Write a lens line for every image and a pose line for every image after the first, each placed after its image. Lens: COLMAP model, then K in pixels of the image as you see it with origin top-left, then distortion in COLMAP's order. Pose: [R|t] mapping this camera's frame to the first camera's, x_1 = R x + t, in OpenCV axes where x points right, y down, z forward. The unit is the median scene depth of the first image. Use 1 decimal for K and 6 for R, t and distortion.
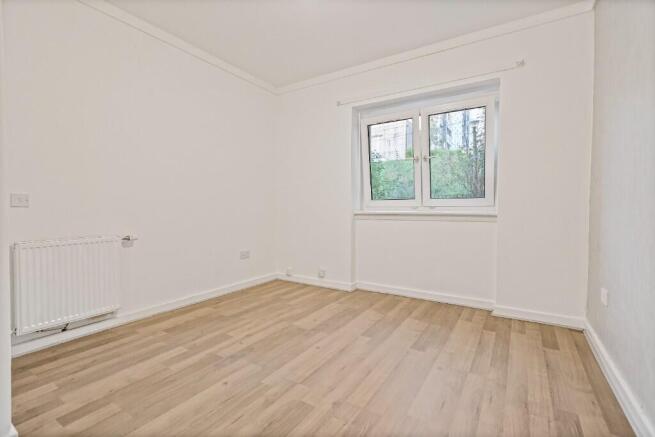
lens RADIAL K [[305.9, 0, 323.3], [0, 305.9, 216.0], [0, 0, 1]] dist [0.015606, 0.000125]
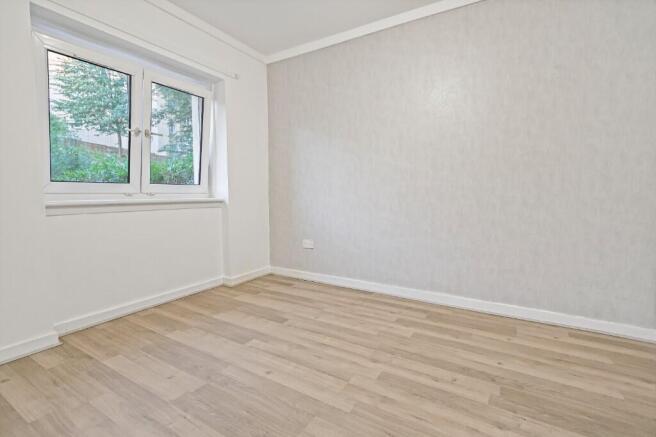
lens RADIAL K [[306.4, 0, 323.8], [0, 306.4, 216.0], [0, 0, 1]] dist [0.015606, 0.000125]
pose [[-0.017153, -0.074355, 0.997084, -0.643333], [0.026104, 0.996858, 0.074787, -0.025247], [-0.999512, 0.027311, -0.015159, 0.702997]]
